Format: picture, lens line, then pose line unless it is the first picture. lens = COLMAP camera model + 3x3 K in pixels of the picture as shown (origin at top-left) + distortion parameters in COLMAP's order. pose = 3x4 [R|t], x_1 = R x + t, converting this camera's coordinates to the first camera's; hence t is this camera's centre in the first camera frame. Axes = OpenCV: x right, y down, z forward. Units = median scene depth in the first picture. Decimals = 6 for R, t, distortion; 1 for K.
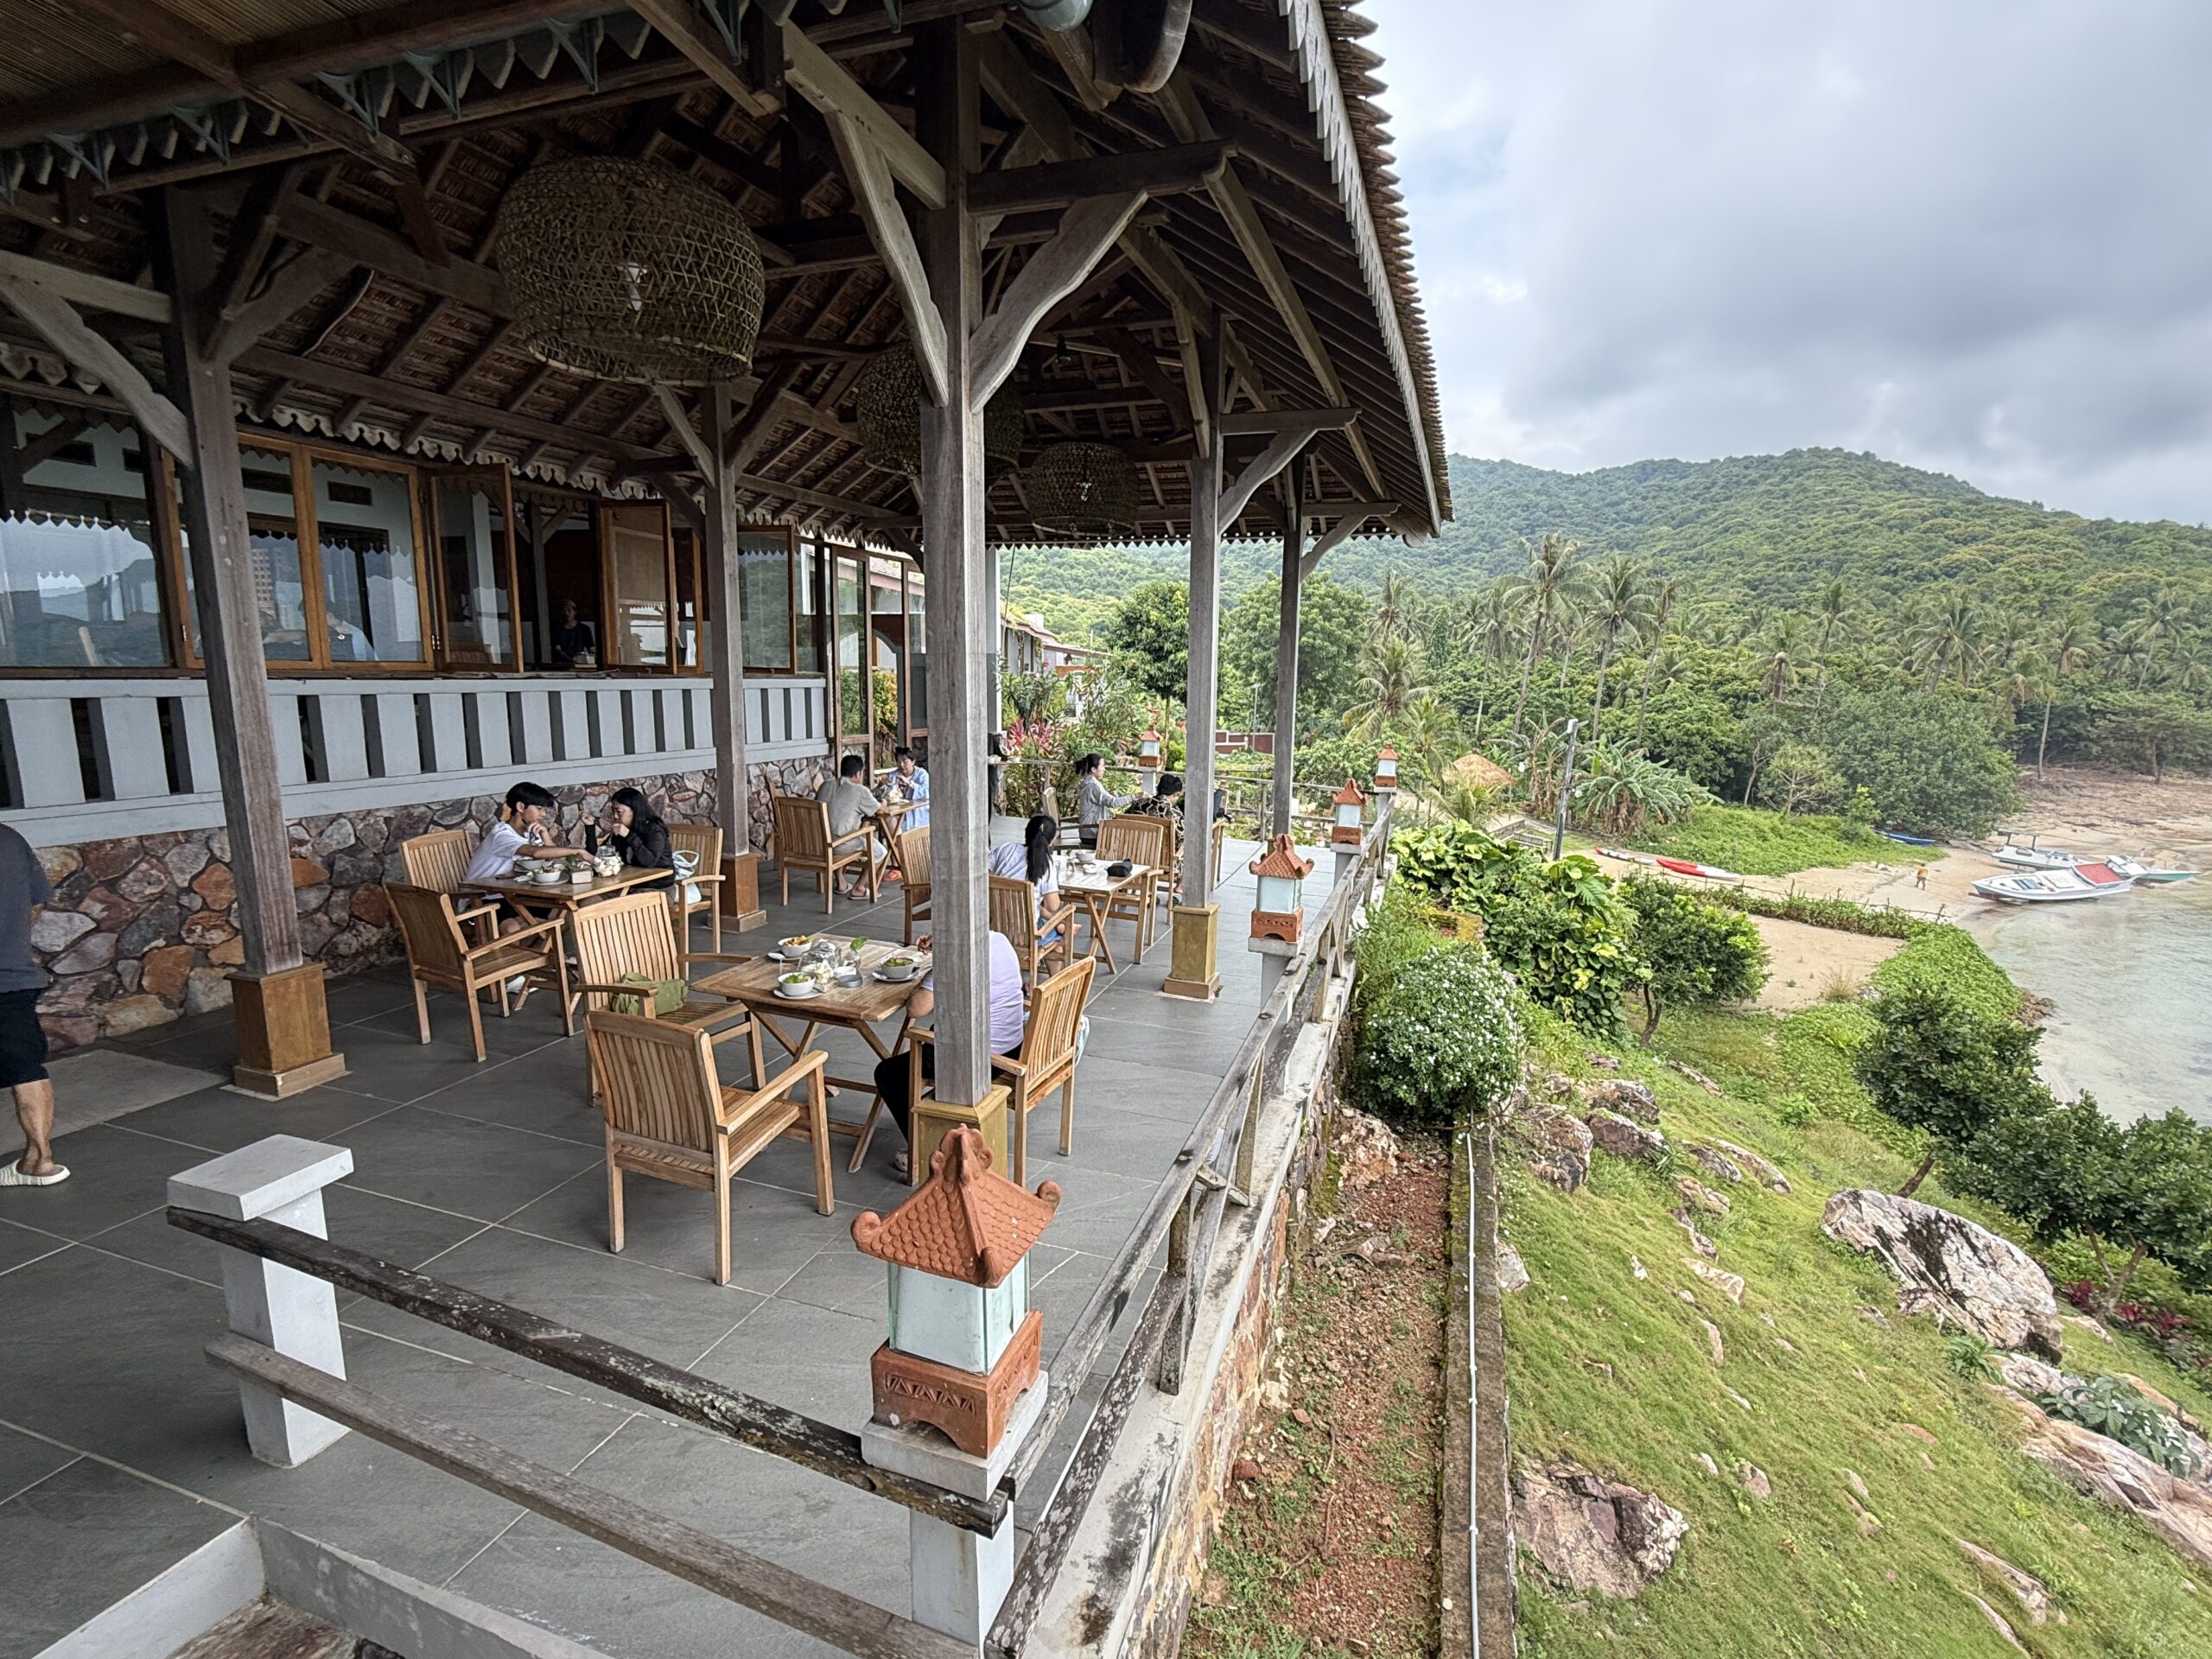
lens RADIAL K [[1034.1, 0, 1106.0], [0, 1034.1, 829.5], [0, 0, 1]] dist [-0.001452, 0.000278]
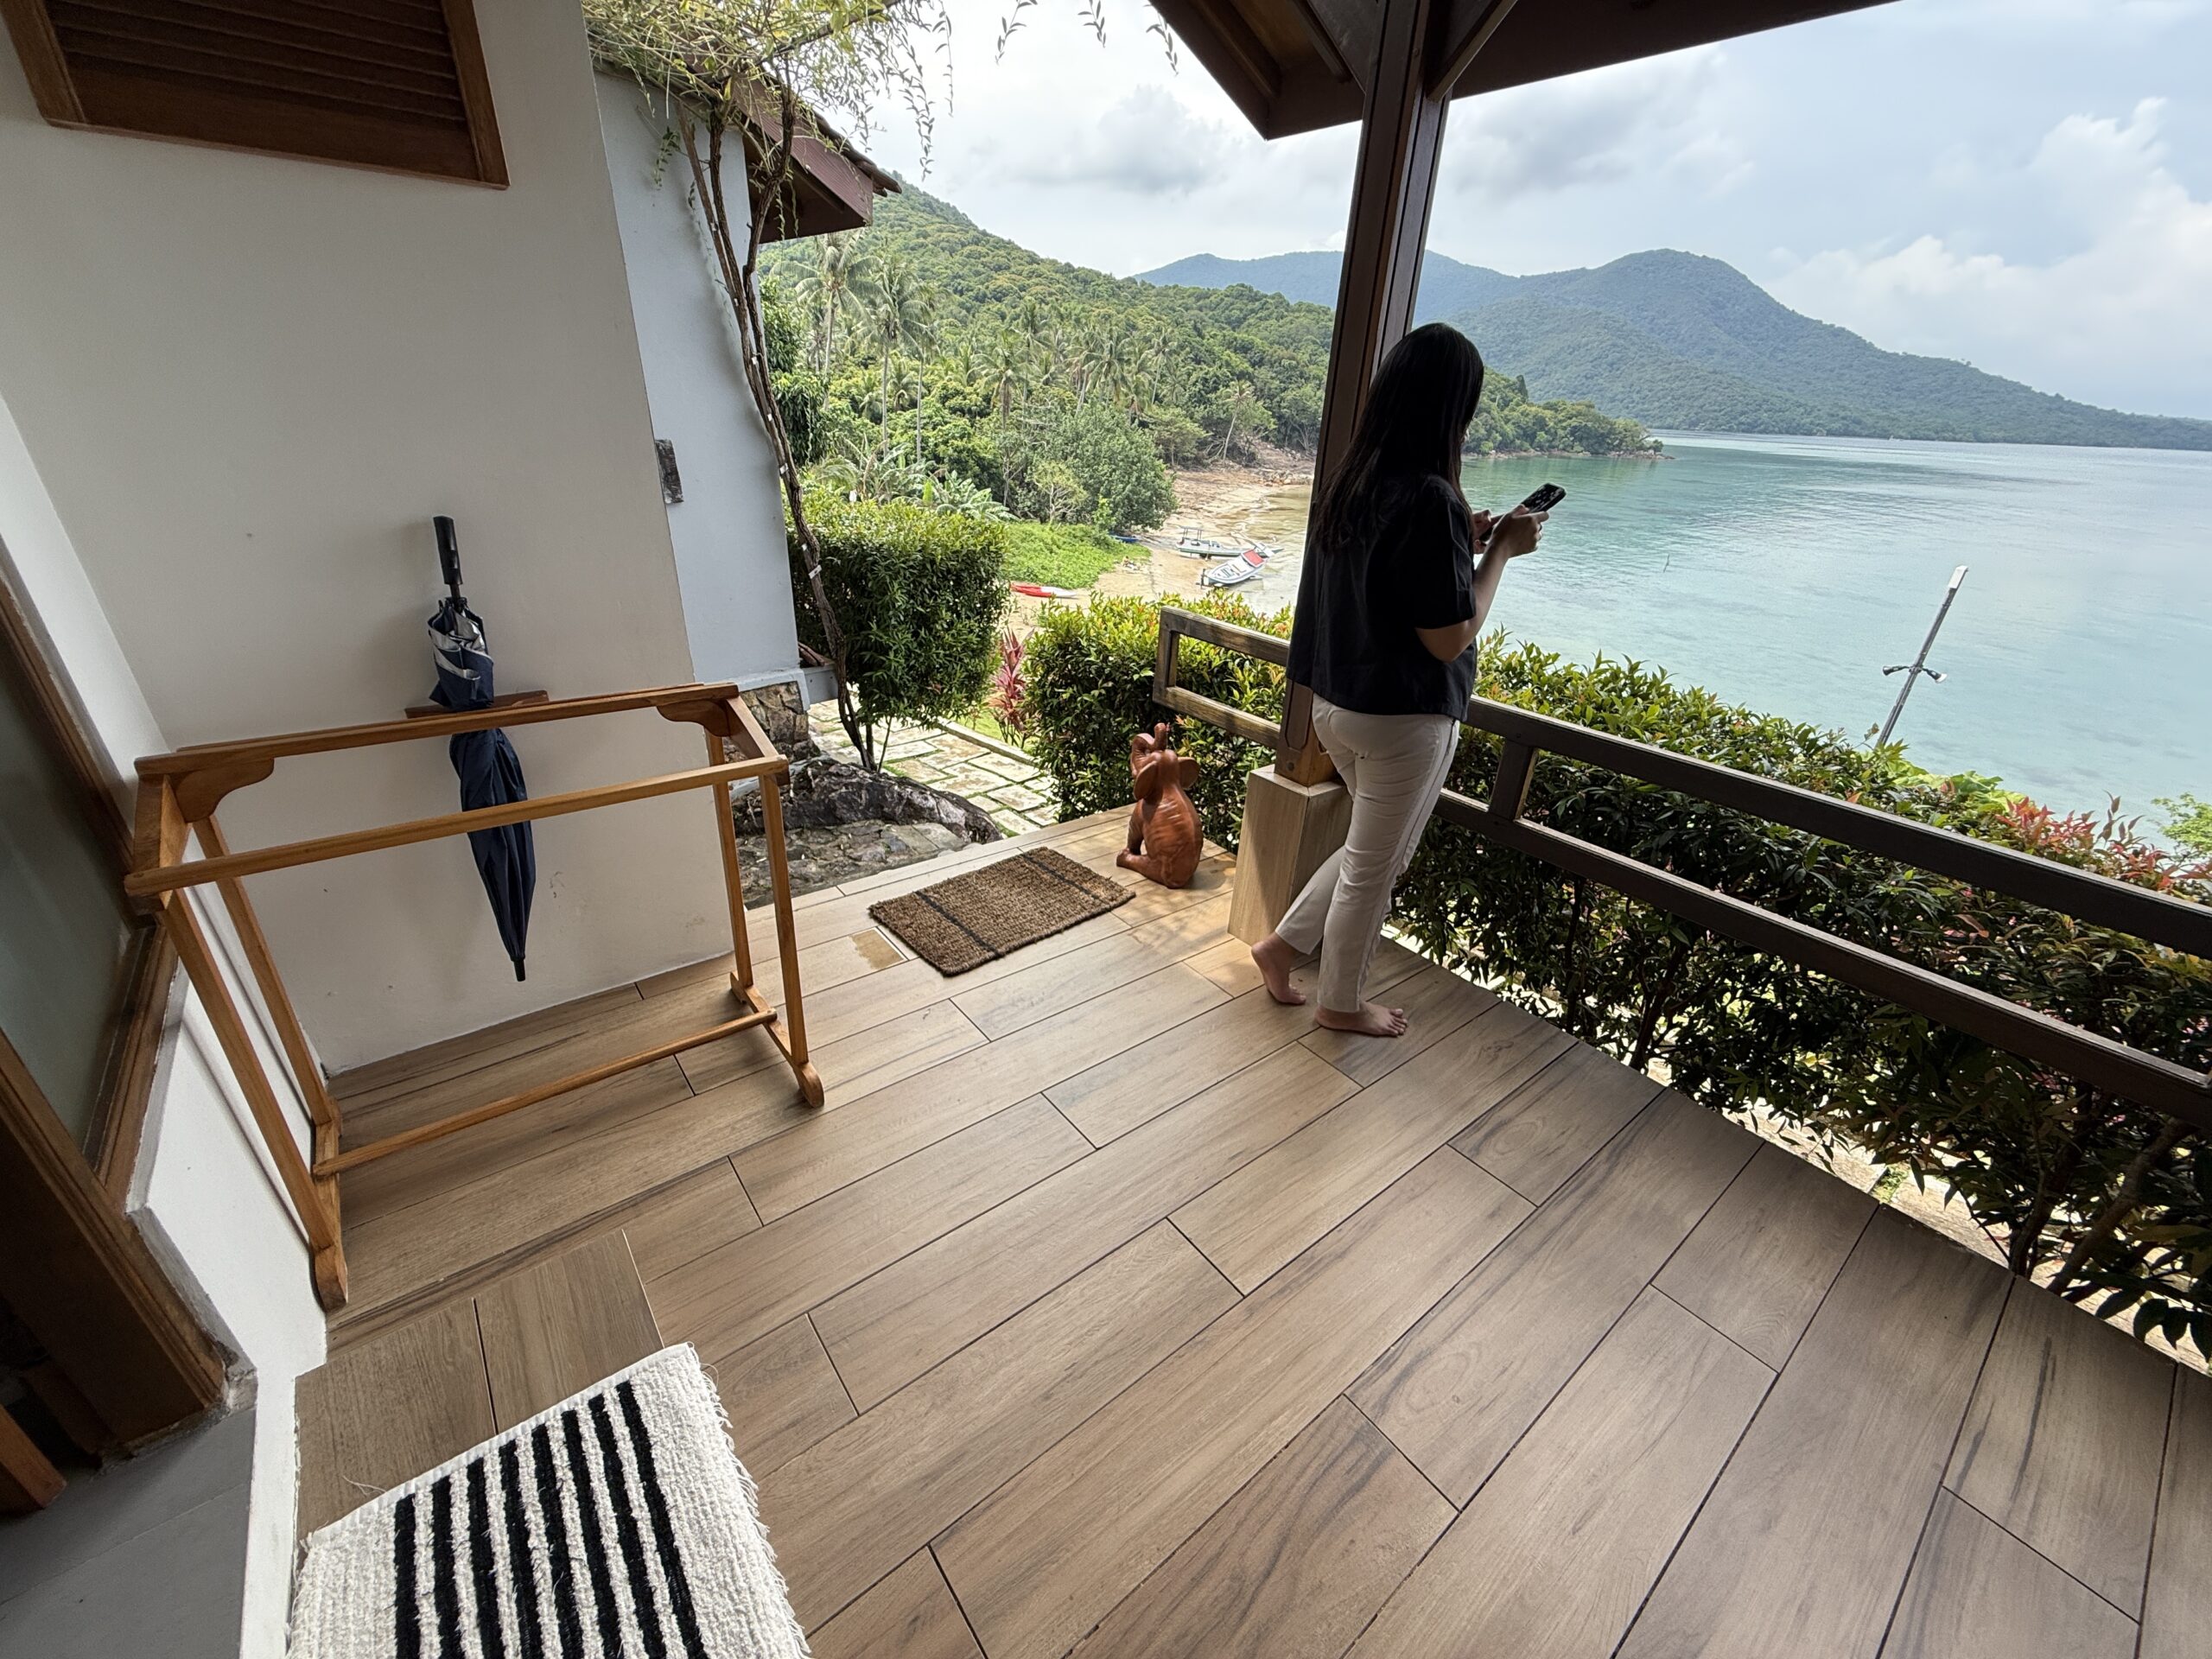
lens RADIAL K [[881.4, 0, 1101.0], [0, 881.4, 827.7], [0, 0, 1]] dist [0.000766, -0.000860]
pose [[0.672788, -0.311444, 0.671088, -0.096101], [0.077817, 0.931835, 0.354441, -0.053121], [-0.735732, -0.186241, 0.651163, 0.281567]]
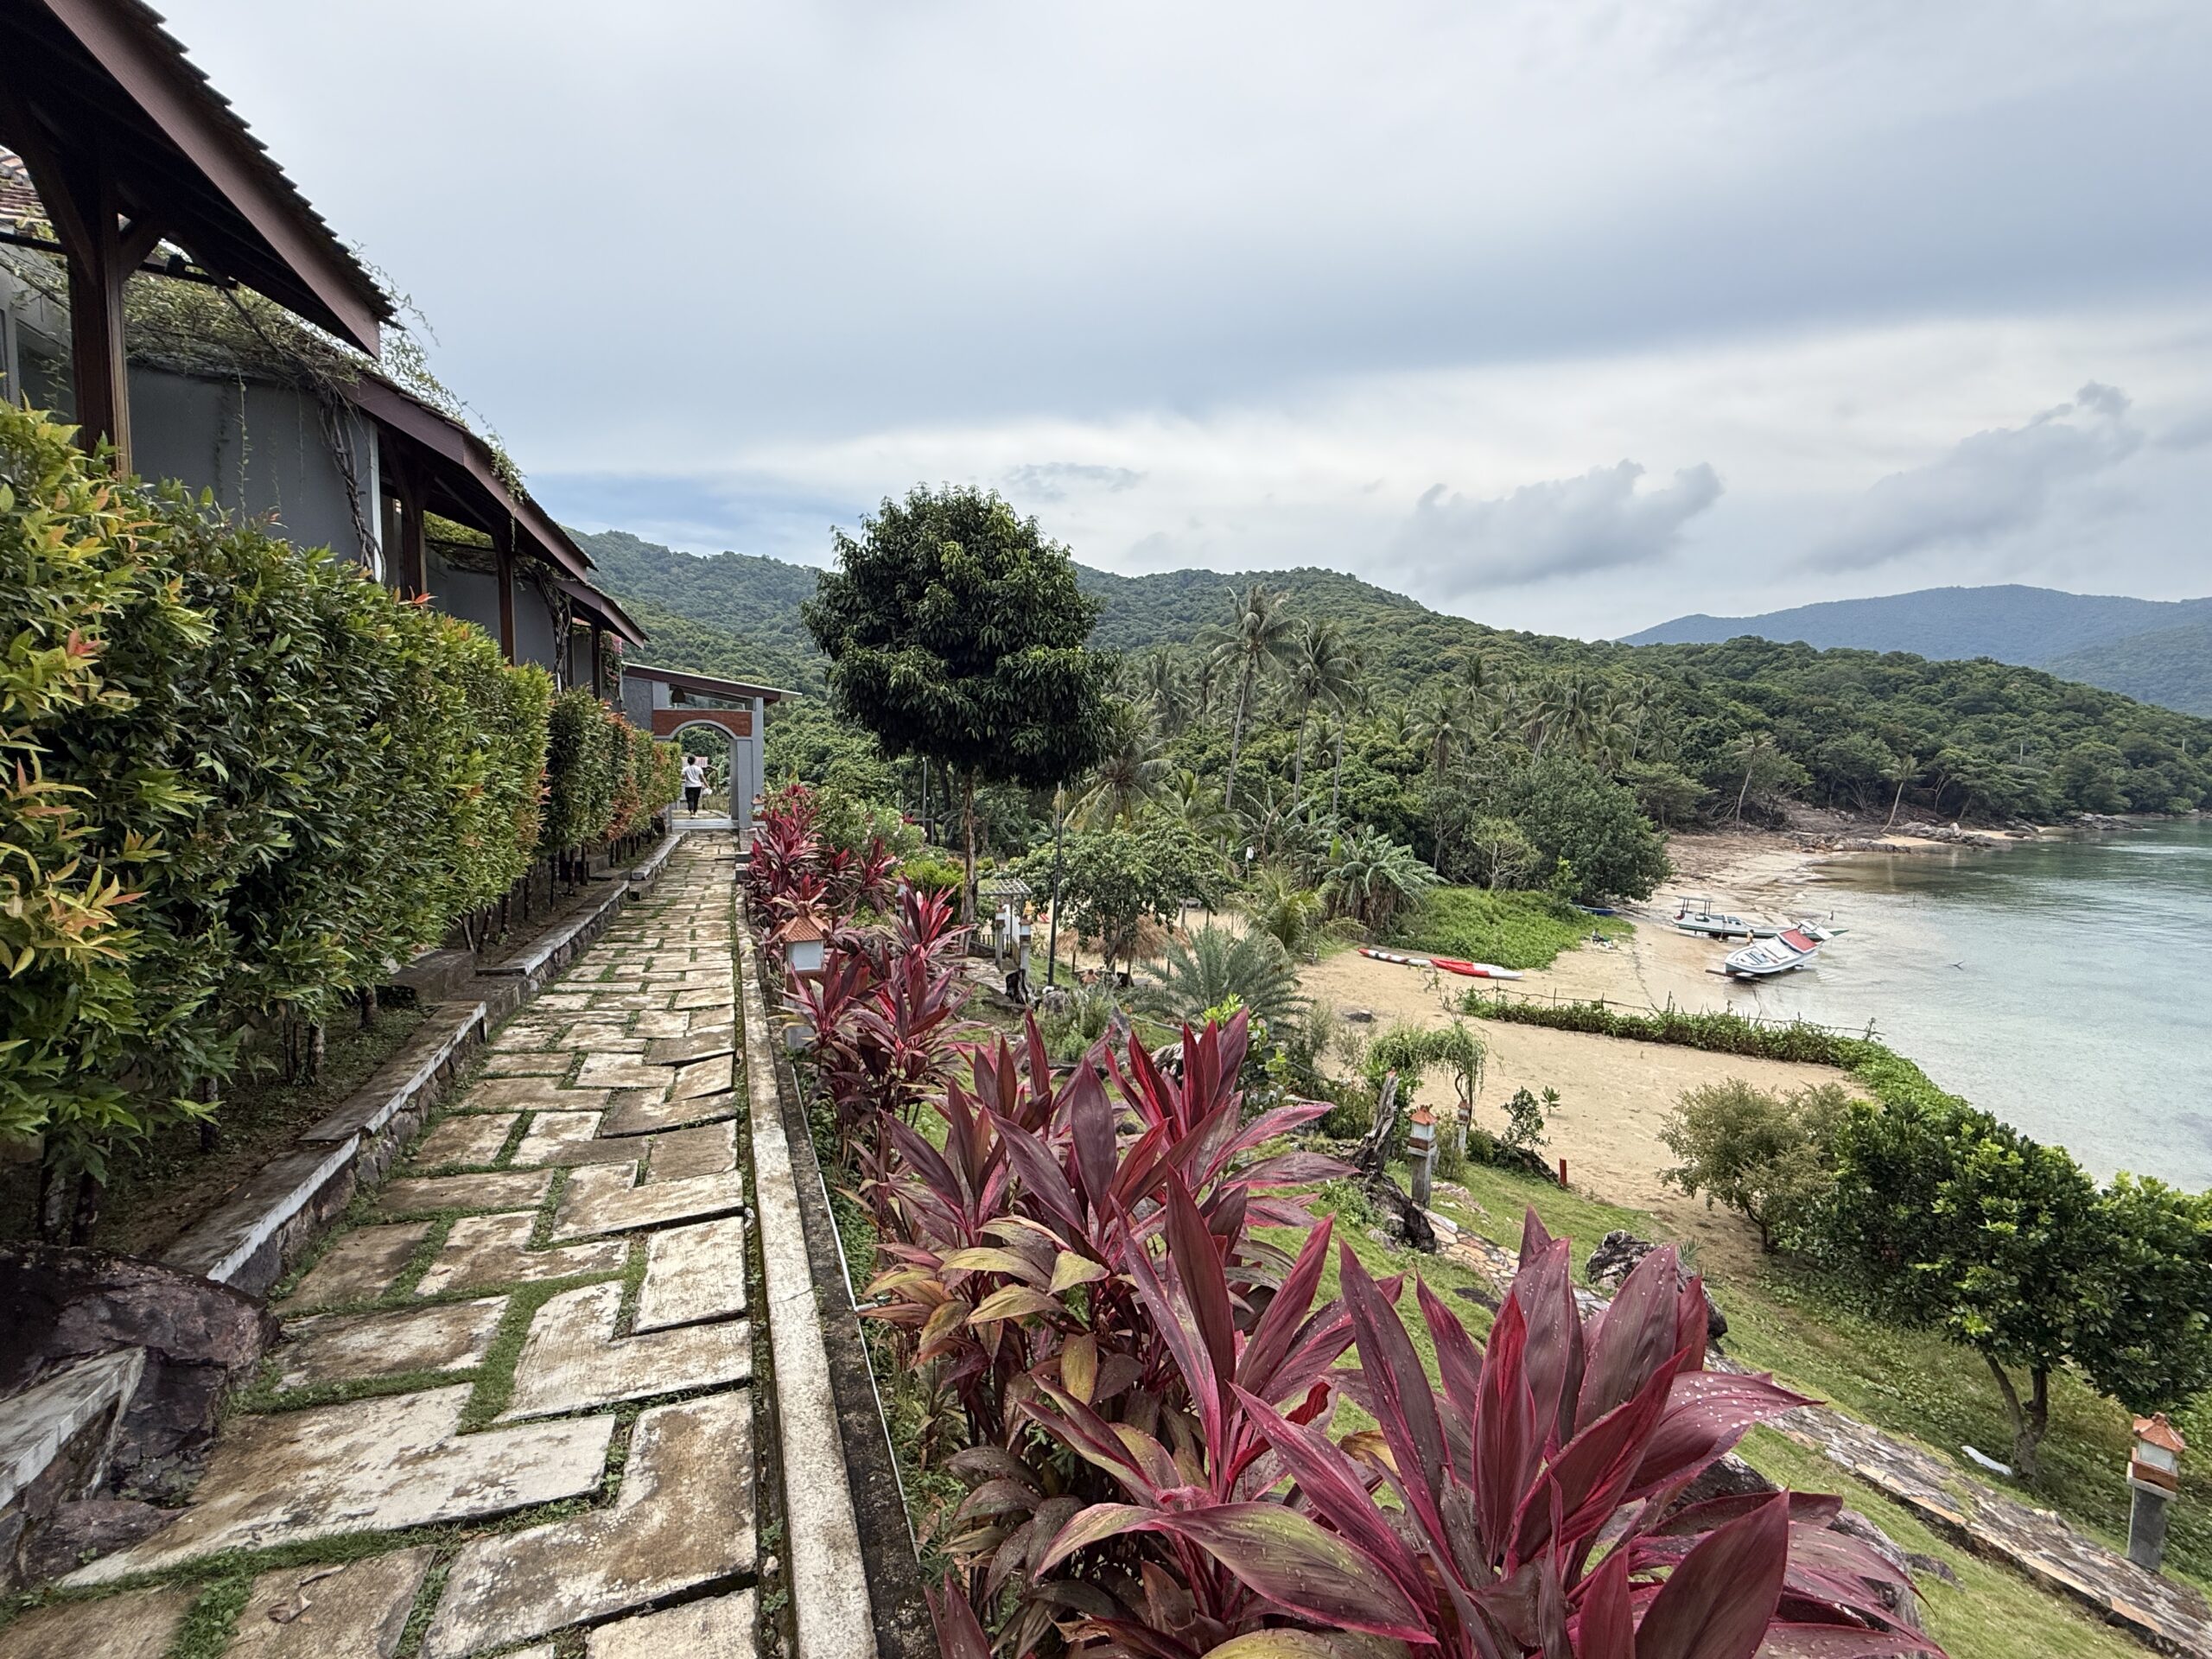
lens RADIAL K [[999.9, 0, 1101.6], [0, 999.9, 825.0], [0, 0, 1]] dist [-0.003036, -0.000396]
pose [[0.922412, -0.030348, 0.385014, -0.024927], [0.060773, 0.995894, -0.067101, -0.041400], [-0.381396, 0.085293, 0.920468, 0.337903]]
